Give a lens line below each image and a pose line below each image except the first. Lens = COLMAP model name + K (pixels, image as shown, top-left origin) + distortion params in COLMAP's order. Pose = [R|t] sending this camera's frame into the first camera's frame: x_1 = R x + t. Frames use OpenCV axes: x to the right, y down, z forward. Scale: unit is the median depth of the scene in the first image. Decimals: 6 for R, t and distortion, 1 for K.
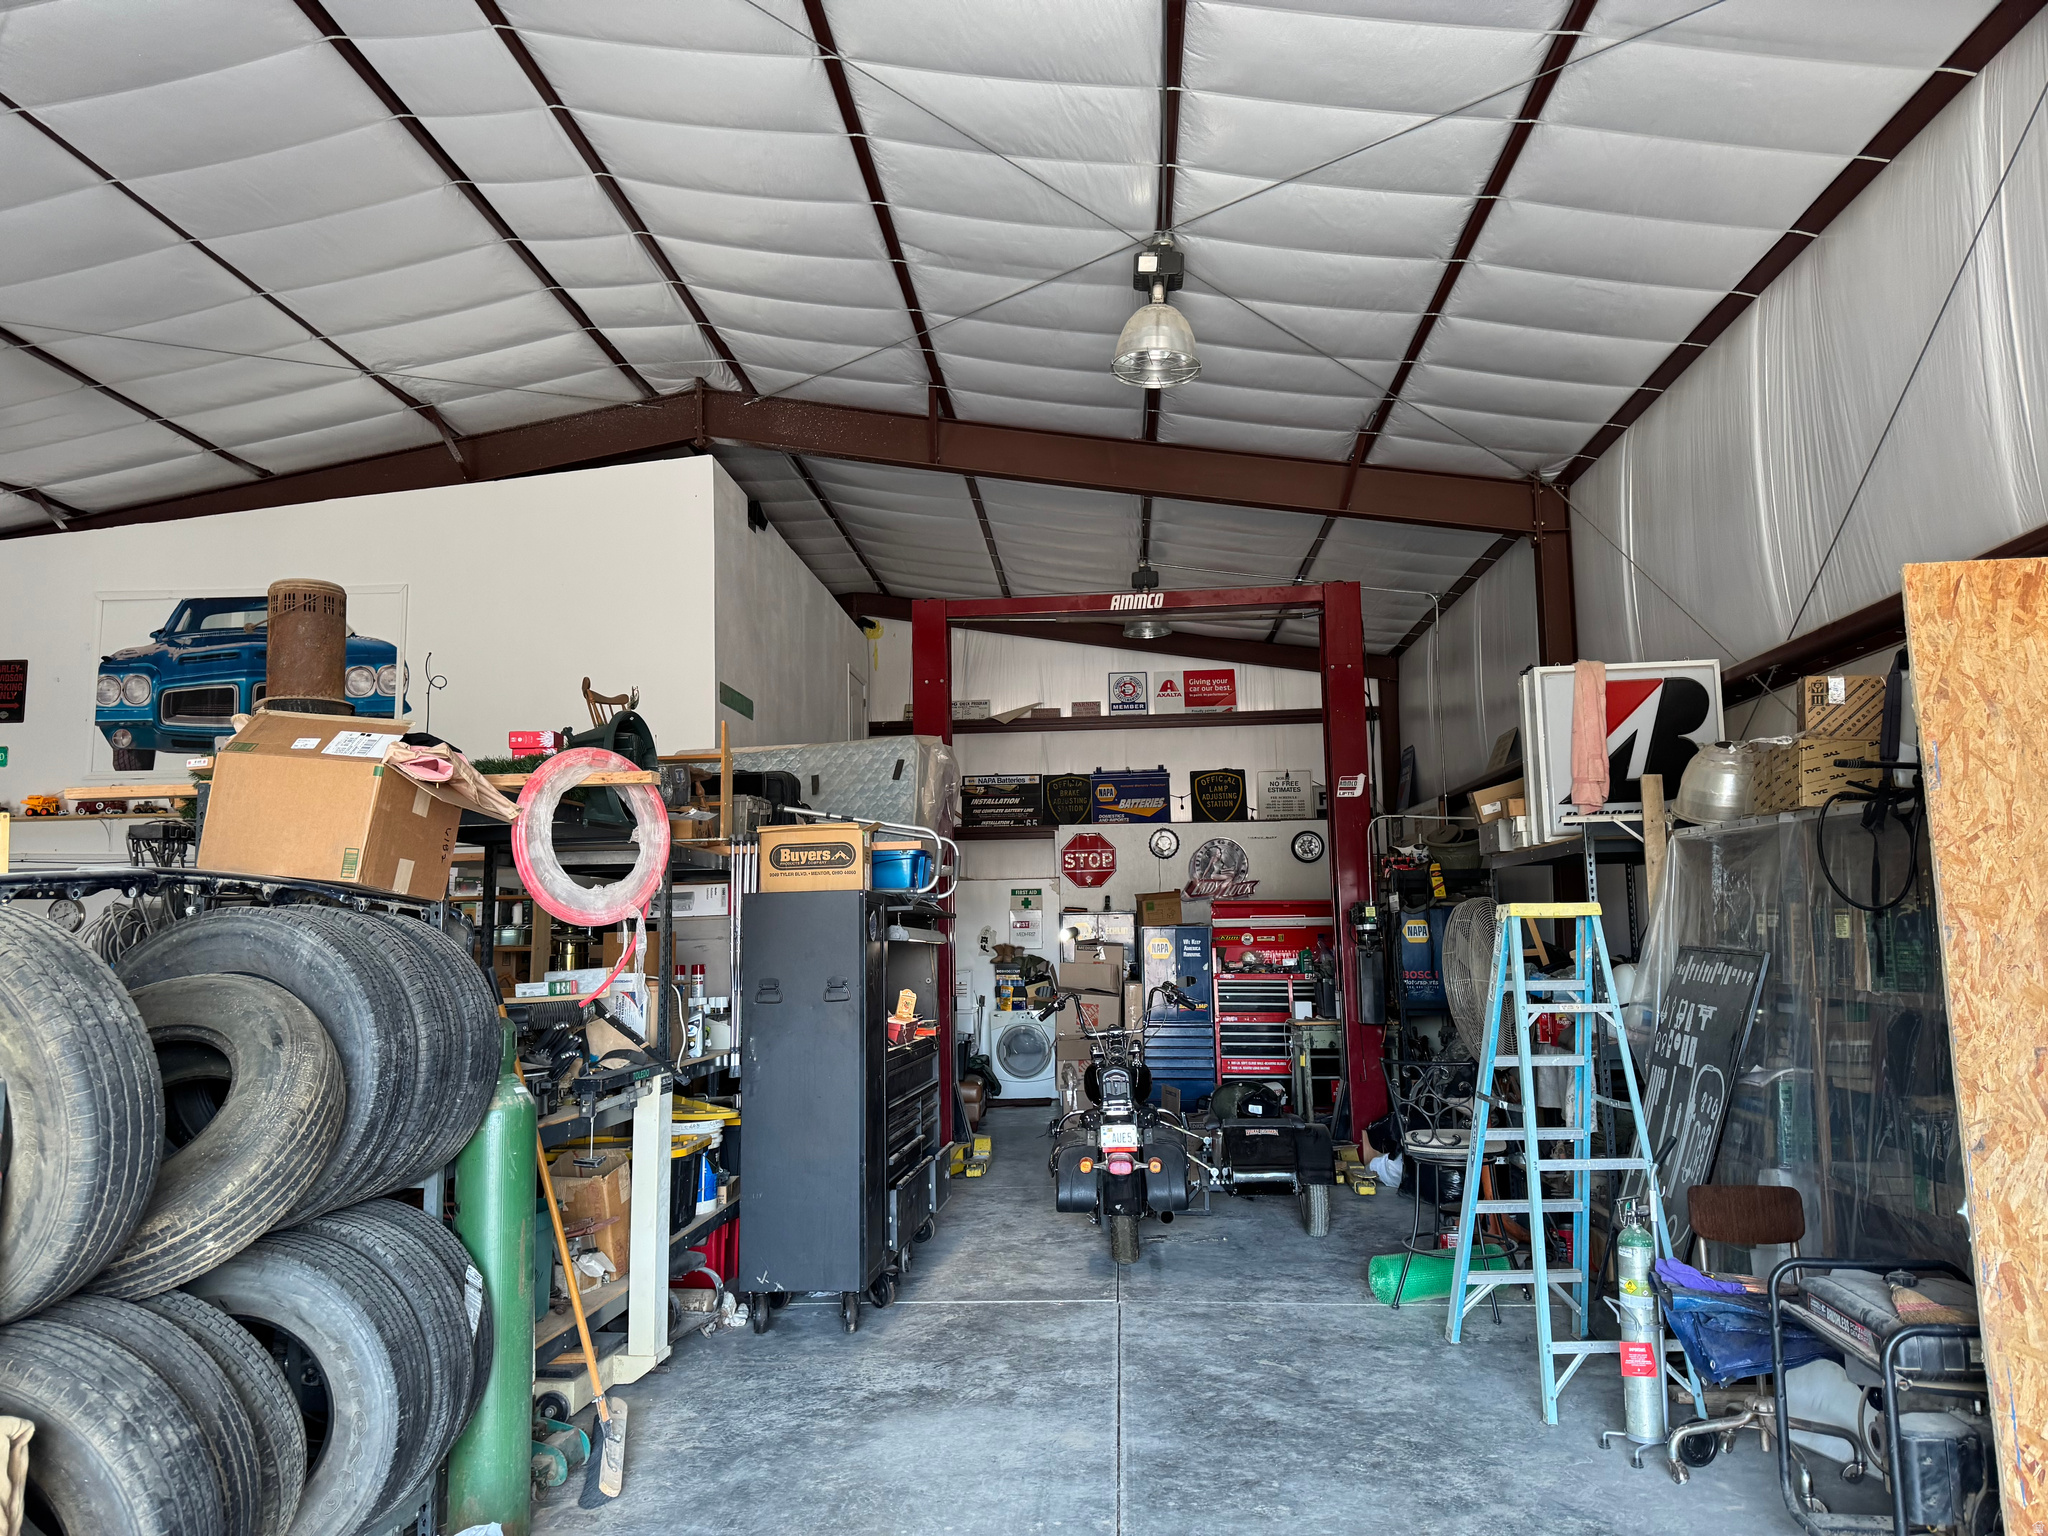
lens RADIAL K [[1464.0, 0, 1025.0], [0, 1464.0, 774.6], [0, 0, 1]] dist [0.097085, -0.138472]
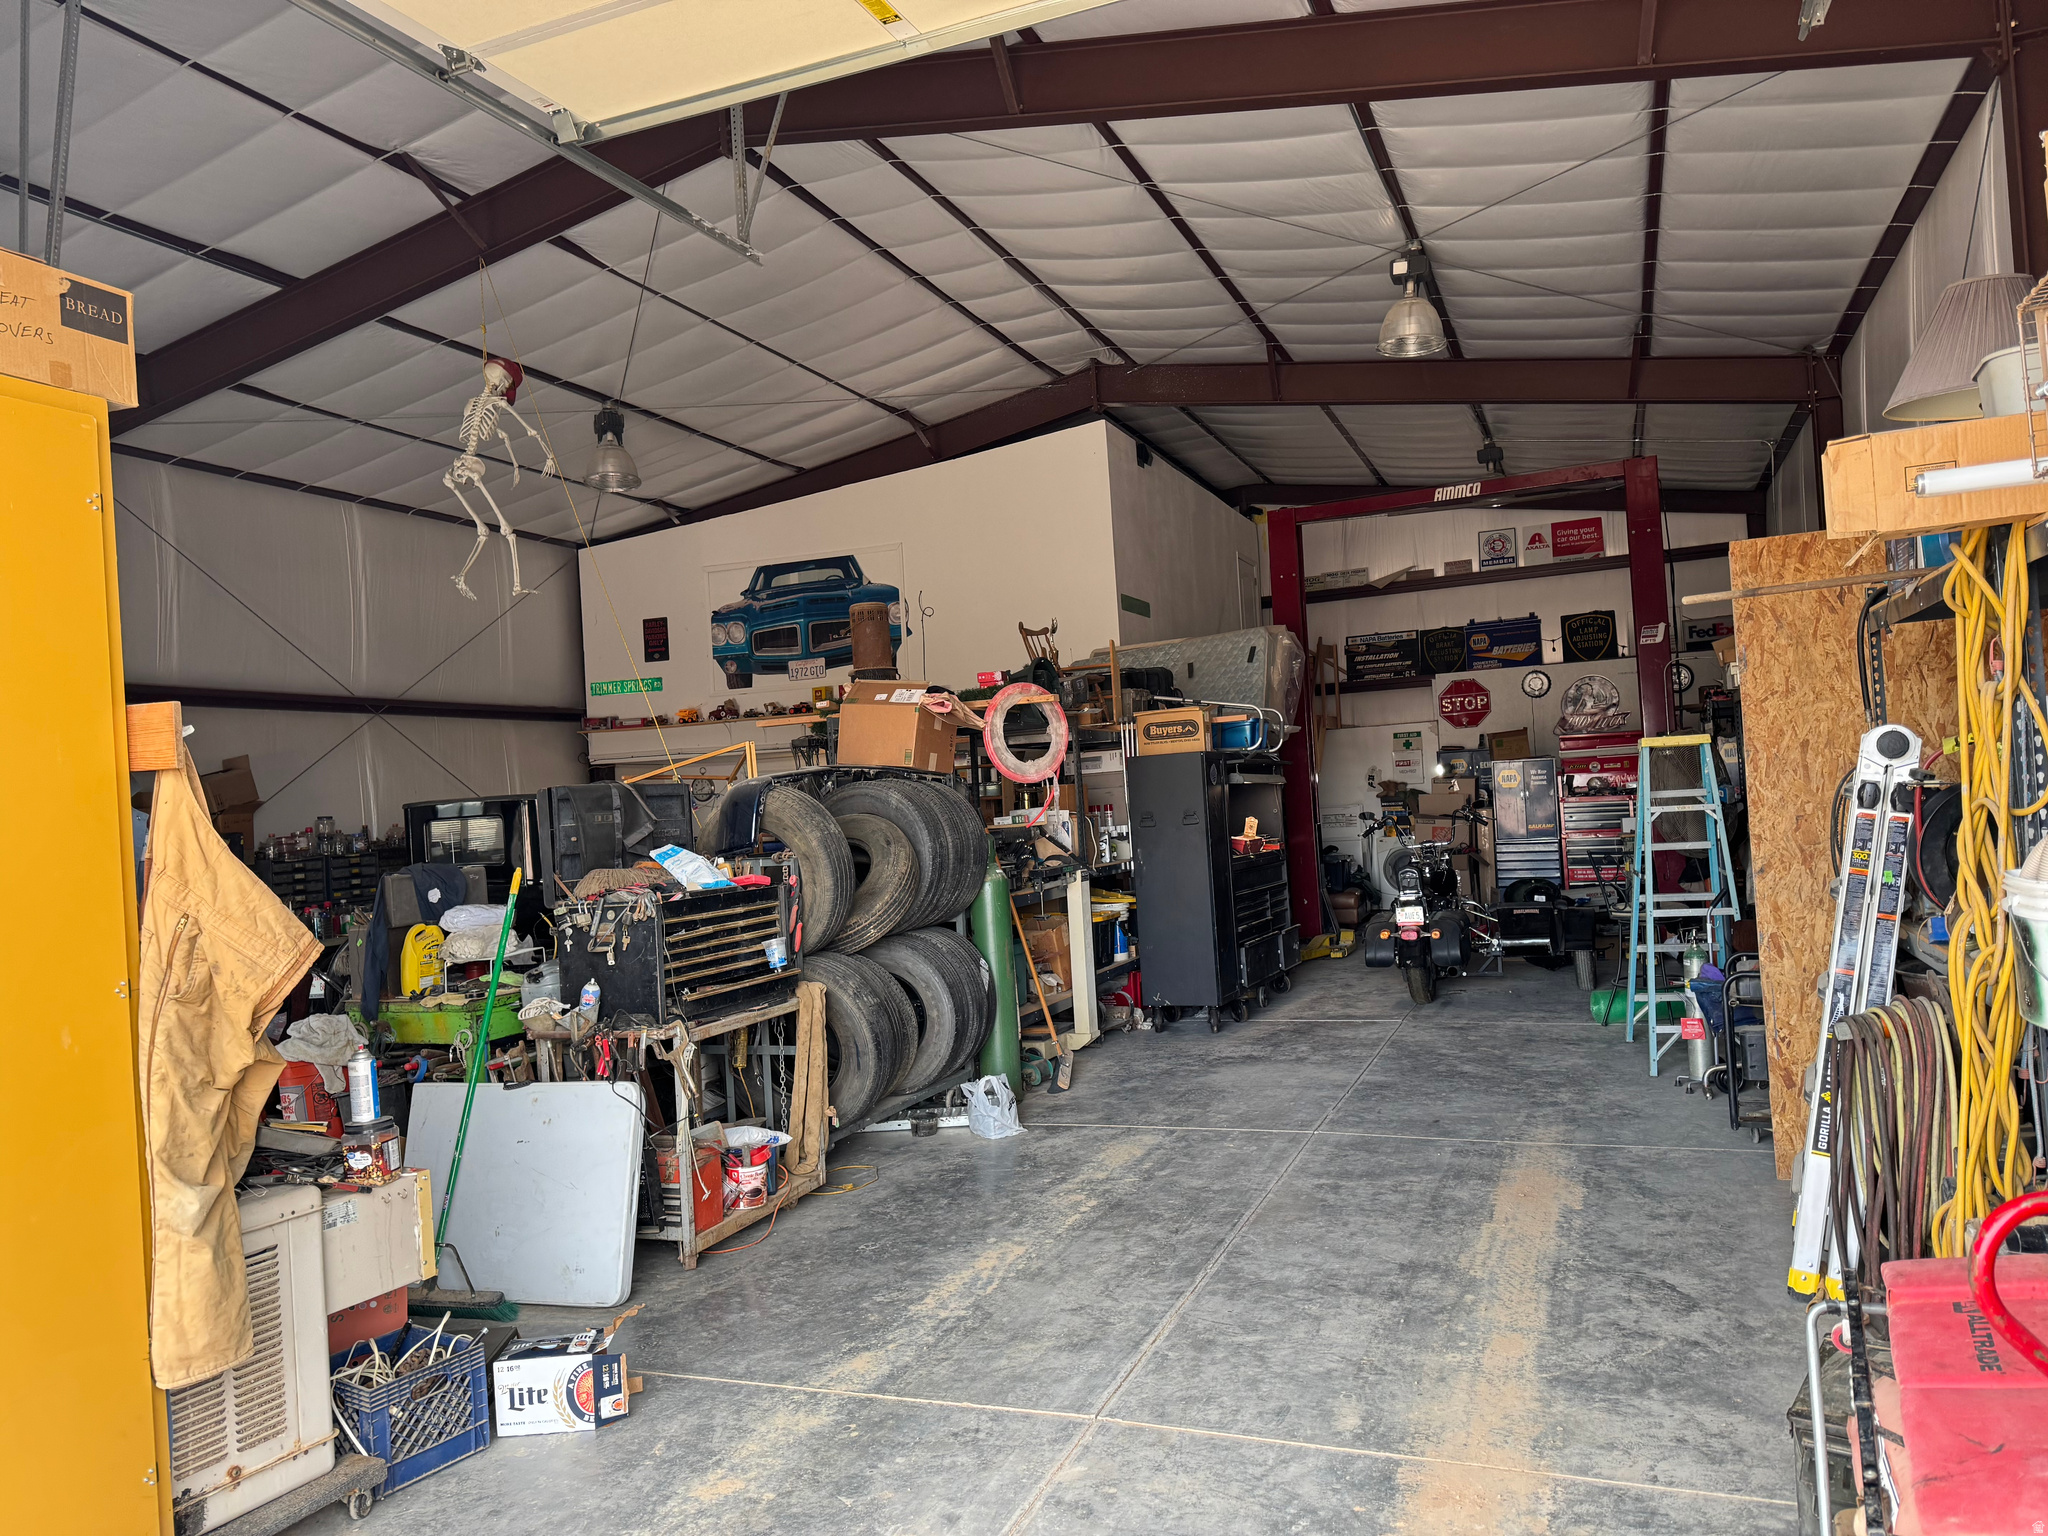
lens RADIAL K [[1464.0, 0, 1025.0], [0, 1464.0, 774.6], [0, 0, 1]] dist [0.097085, -0.138472]
pose [[0.950909, -0.045924, -0.306045, 0.150175], [0.078156, 0.992509, 0.093904, -0.045513], [0.299440, -0.113214, 0.947374, -0.416900]]
